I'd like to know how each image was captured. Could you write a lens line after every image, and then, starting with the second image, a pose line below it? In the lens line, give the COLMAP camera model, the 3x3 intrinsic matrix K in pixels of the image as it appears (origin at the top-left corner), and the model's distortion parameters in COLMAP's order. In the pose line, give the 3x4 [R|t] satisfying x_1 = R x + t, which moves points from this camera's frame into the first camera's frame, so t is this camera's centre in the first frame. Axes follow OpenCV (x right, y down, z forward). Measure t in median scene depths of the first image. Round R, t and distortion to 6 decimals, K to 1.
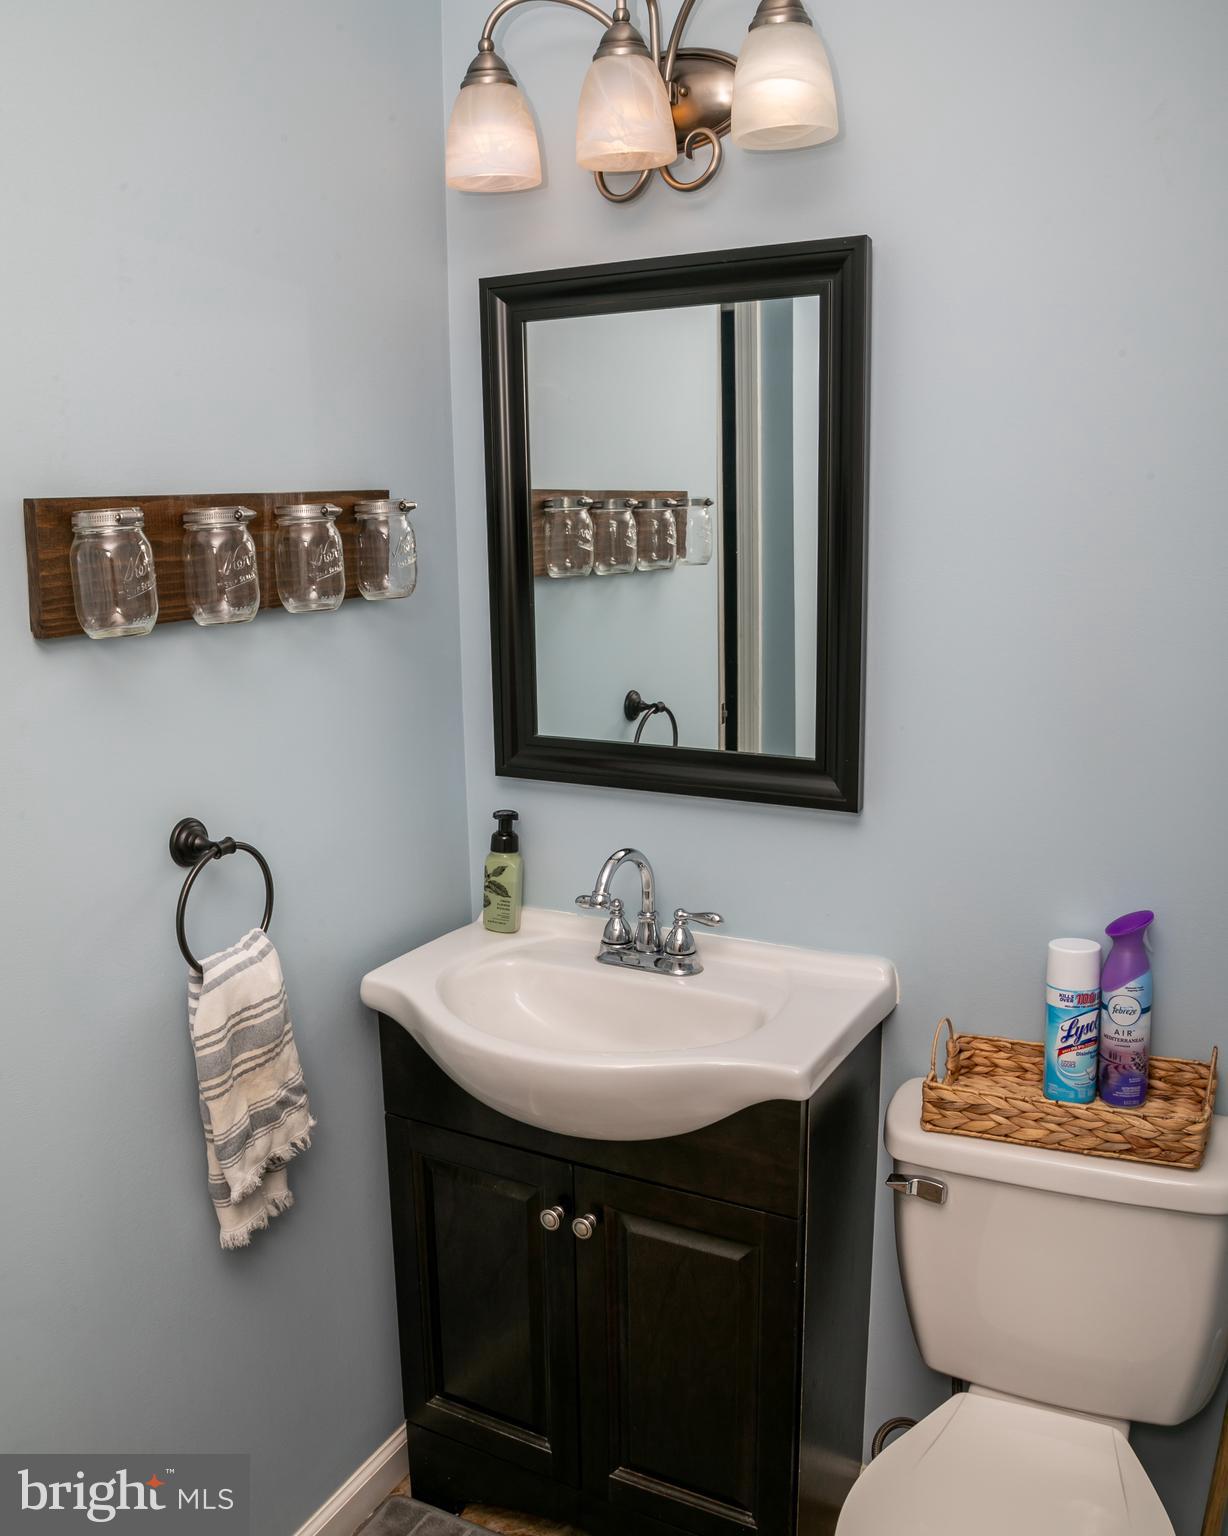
lens RADIAL K [[1390.2, 0, 614.0], [0, 1390.2, 768.0], [0, 0, 1]] dist [-0.101255, 0.003784]
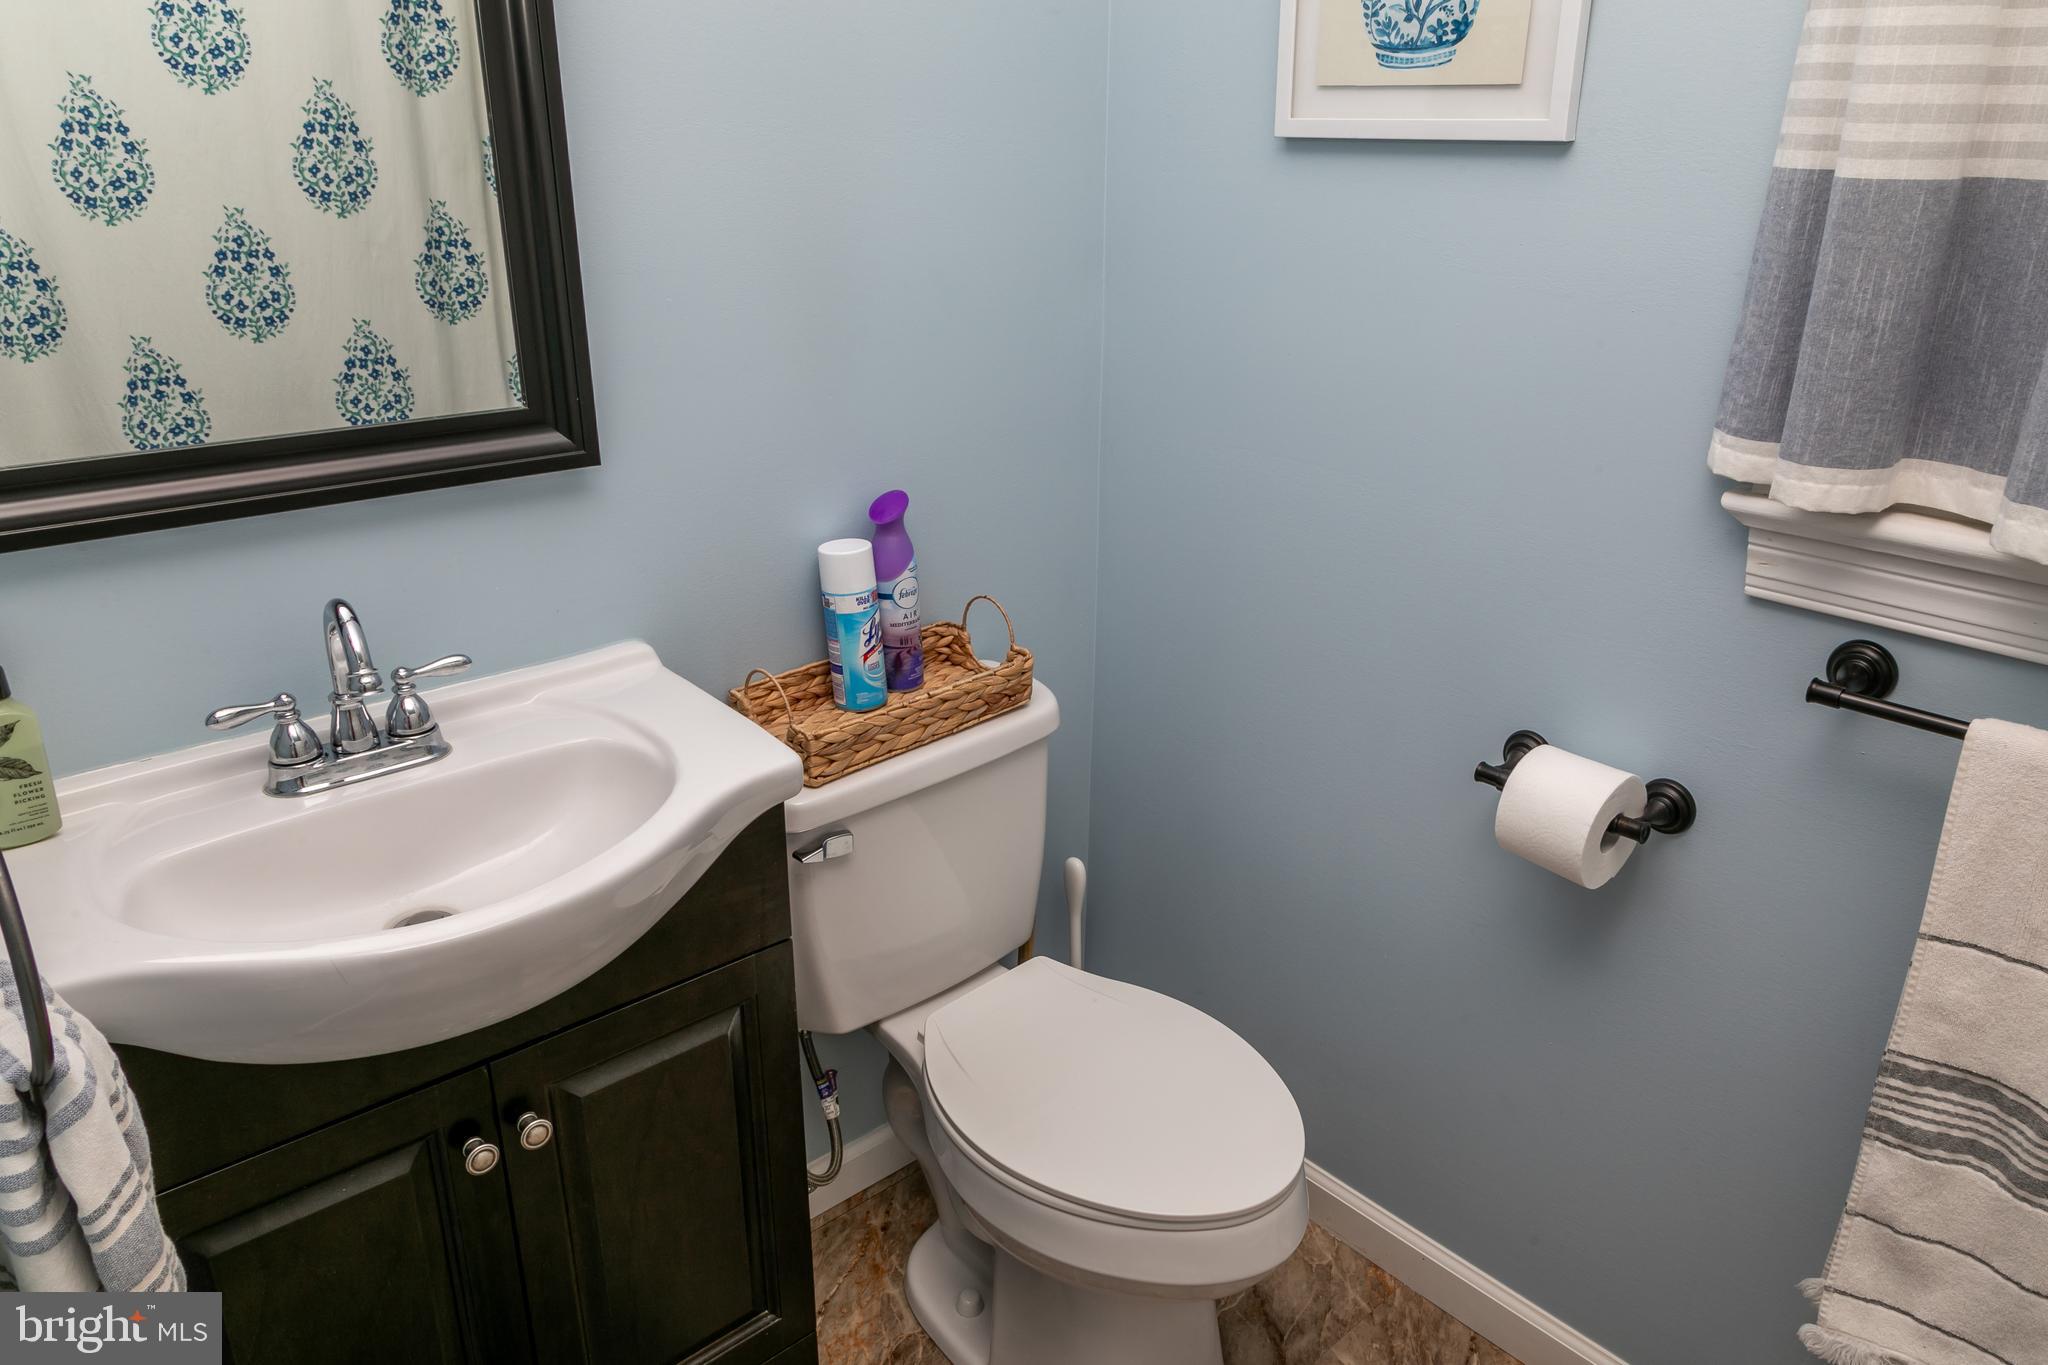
lens RADIAL K [[1400.2, 0, 1015.8], [0, 1400.2, 704.1], [0, 0, 1]] dist [0.002245, 0.002191]
pose [[0.334832, -0.338889, 0.879228, -0.517701], [0.179296, 0.938954, 0.293629, -0.032484], [-0.925062, 0.059325, 0.375154, 0.533735]]
